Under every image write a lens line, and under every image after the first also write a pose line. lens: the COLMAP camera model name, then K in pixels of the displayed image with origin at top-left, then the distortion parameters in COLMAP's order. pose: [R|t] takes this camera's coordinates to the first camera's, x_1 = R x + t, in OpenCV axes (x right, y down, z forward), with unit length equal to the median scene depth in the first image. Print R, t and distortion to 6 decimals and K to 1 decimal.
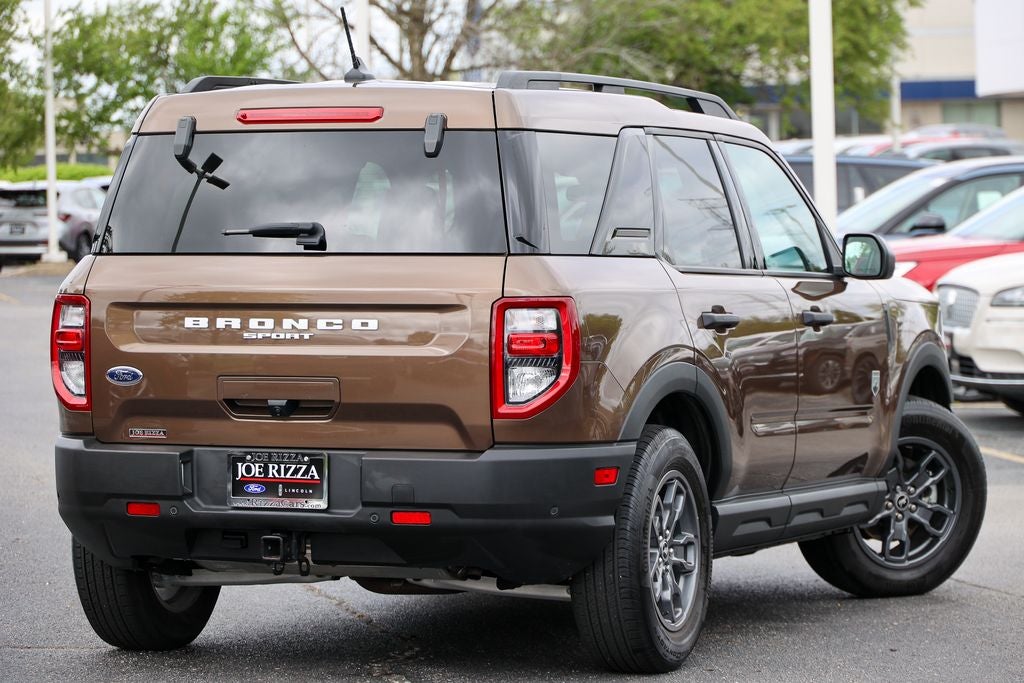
lens RADIAL K [[5076.3, 0, 512.0], [0, 5076.3, 341.5], [0, 0, 1]] dist [-0.201851, 4.432264]
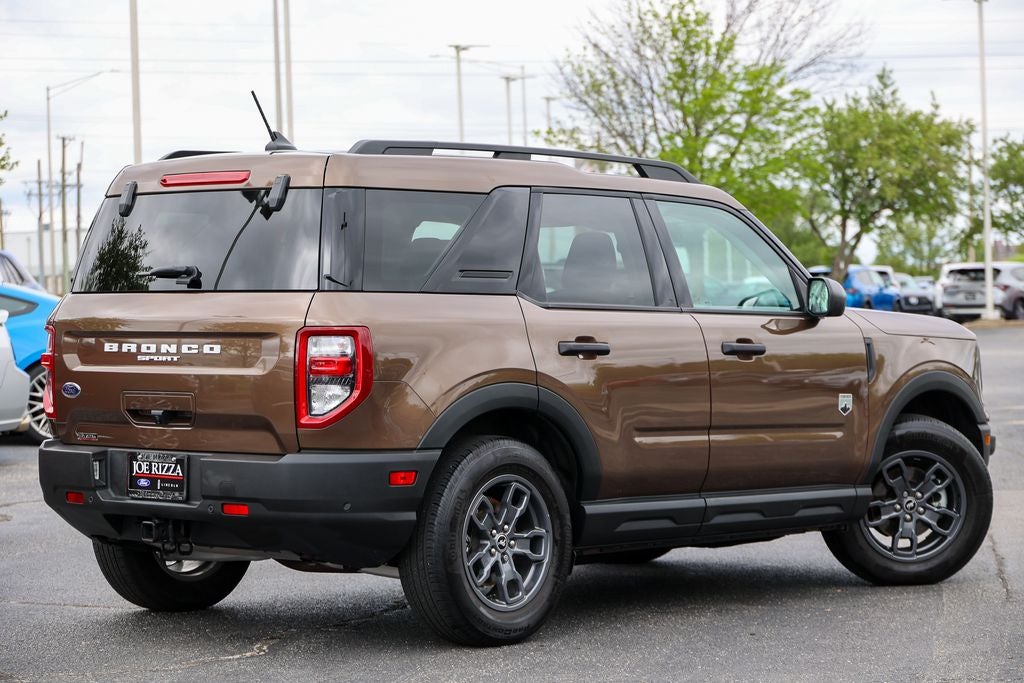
lens RADIAL K [[3249.6, 0, 410.8], [0, 3249.6, 339.7], [0, 0, 1]] dist [-0.027661, 2.431217]
pose [[0.923001, 0.003524, -0.384782, 0.310058], [-0.008205, 0.999911, -0.010524, 0.002147], [0.384711, 0.012871, 0.922947, 0.298098]]
